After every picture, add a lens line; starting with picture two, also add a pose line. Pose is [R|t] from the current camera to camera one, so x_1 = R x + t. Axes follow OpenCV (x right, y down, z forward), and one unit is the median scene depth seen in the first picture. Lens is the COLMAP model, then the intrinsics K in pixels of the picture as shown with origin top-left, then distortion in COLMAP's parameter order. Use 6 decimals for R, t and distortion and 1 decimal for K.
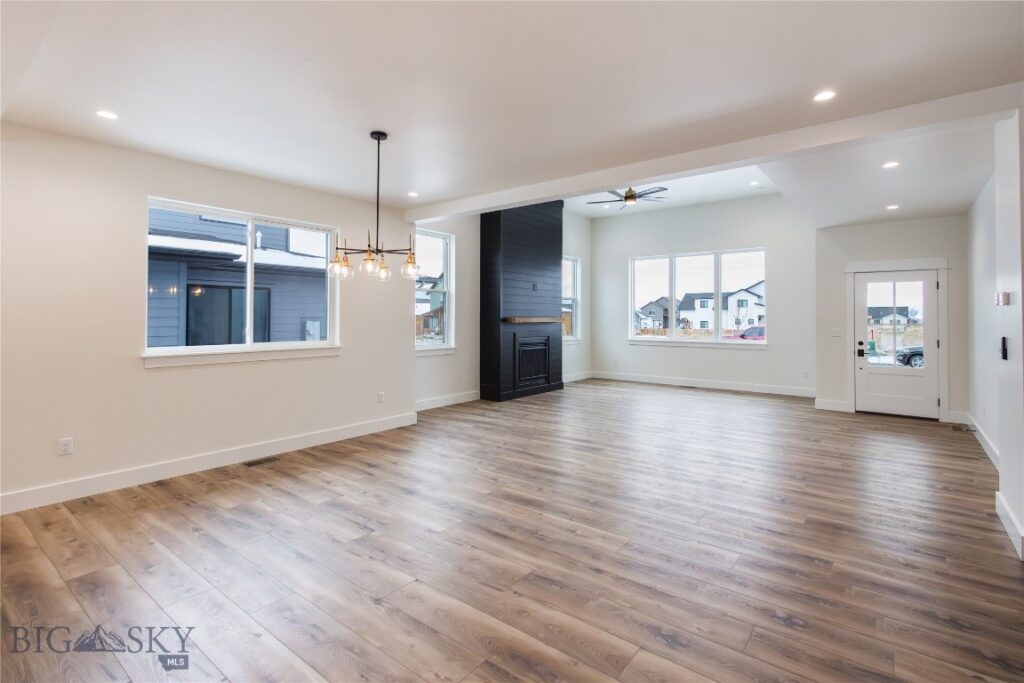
lens RADIAL K [[488.8, 0, 512.5], [0, 488.8, 310.1], [0, 0, 1]] dist [0.005296, 0.000626]
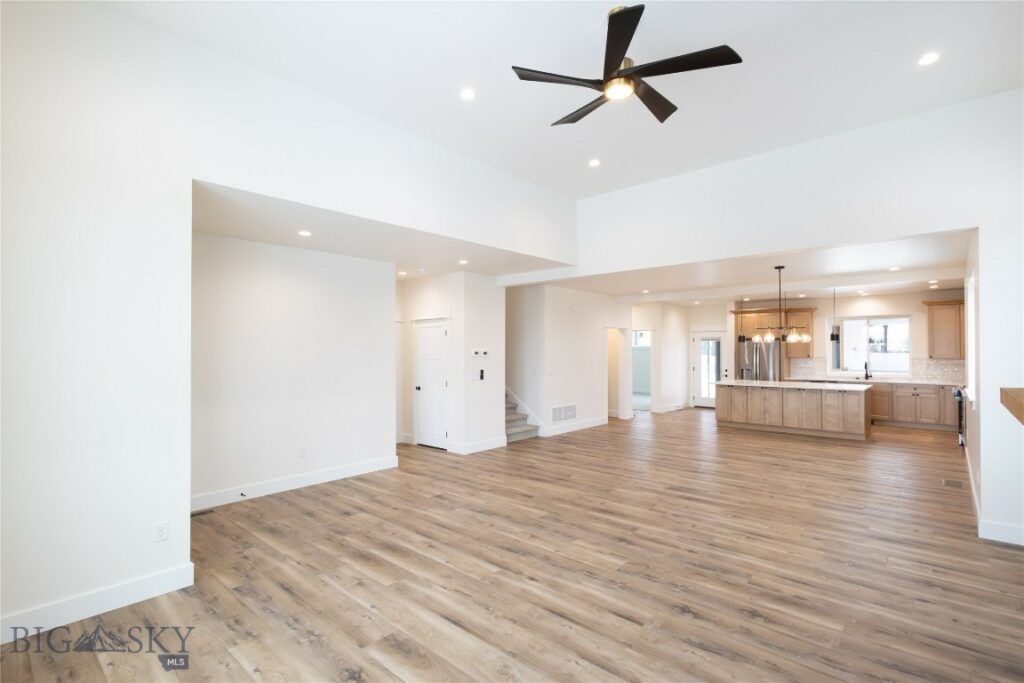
lens RADIAL K [[469.6, 0, 516.8], [0, 469.6, 344.7], [0, 0, 1]] dist [0.008114, -0.000824]
pose [[-0.998092, 0.002354, 0.061703, 0.296176], [0.000708, 0.999643, -0.026693, -0.000192], [-0.061743, -0.026599, -0.997738, 1.364089]]
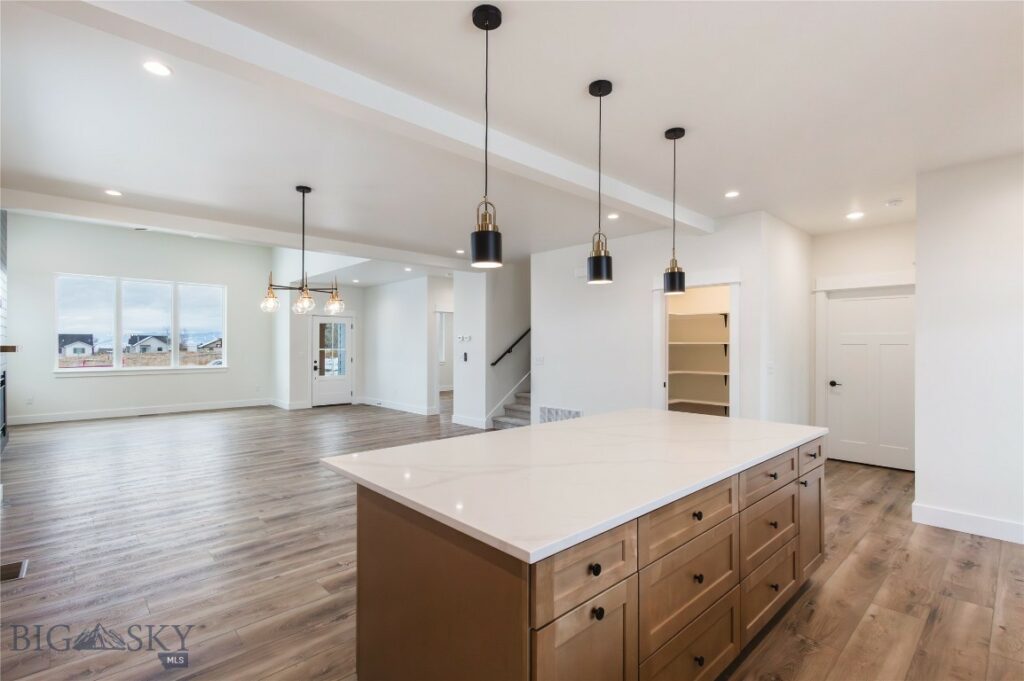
lens RADIAL K [[512.1, 0, 512.0], [0, 512.1, 340.5], [0, 0, 1]] dist [-0.075810, 0.019709]
pose [[0.159238, 0.007230, 0.987214, -0.696632], [-0.011966, 0.999914, -0.005393, 0.002357], [-0.987168, -0.010954, 0.159311, 0.134221]]
